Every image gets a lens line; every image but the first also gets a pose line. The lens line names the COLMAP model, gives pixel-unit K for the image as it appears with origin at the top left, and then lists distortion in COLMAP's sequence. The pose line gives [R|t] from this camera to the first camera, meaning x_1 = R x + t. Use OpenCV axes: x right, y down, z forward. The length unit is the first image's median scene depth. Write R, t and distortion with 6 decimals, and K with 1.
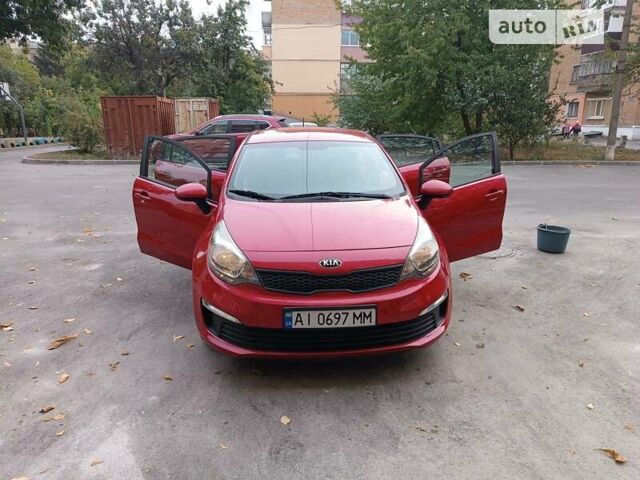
lens RADIAL K [[455.2, 0, 324.7], [0, 455.2, 241.9], [0, 0, 1]] dist [0.025508, -0.021185]
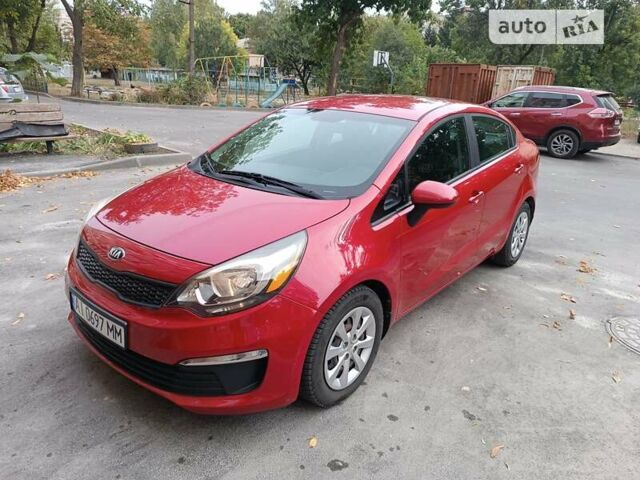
lens RADIAL K [[455.2, 0, 329.7], [0, 455.2, 240.5], [0, 0, 1]] dist [0.025508, -0.021185]
pose [[0.710638, 0.263553, -0.652329, 0.432389], [-0.227879, 0.963427, 0.140994, -0.094931], [0.665631, 0.048457, 0.744706, 0.349004]]
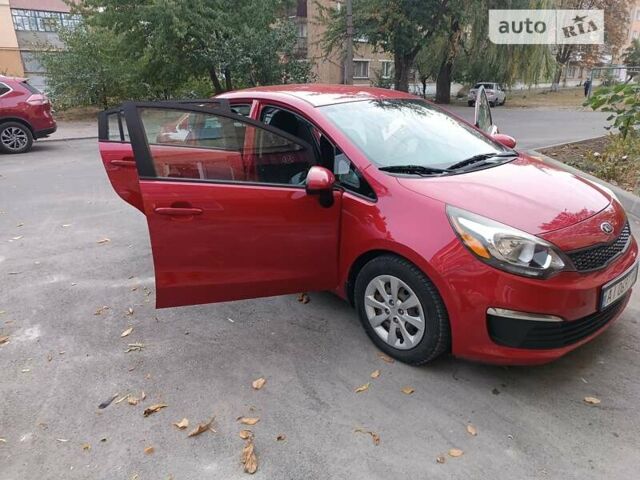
lens RADIAL K [[455.2, 0, 324.5], [0, 455.2, 240.0], [0, 0, 1]] dist [0.025508, -0.021185]
pose [[0.801661, -0.206884, 0.560838, -0.519598], [0.165749, 0.978344, 0.123973, -0.074525], [-0.574341, -0.006426, 0.818591, 0.306848]]
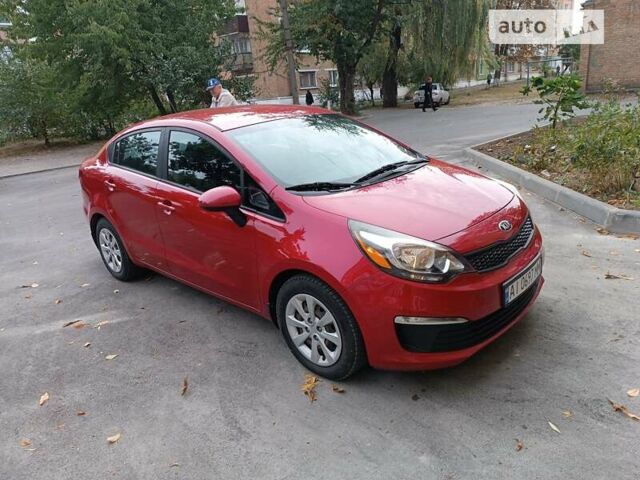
lens RADIAL K [[455.2, 0, 324.6], [0, 455.2, 241.3], [0, 0, 1]] dist [0.025508, -0.021185]
pose [[0.735588, -0.275316, 0.618960, -0.466332], [0.256540, 0.958851, 0.121622, -0.073636], [-0.626975, 0.069324, 0.775949, 0.266293]]
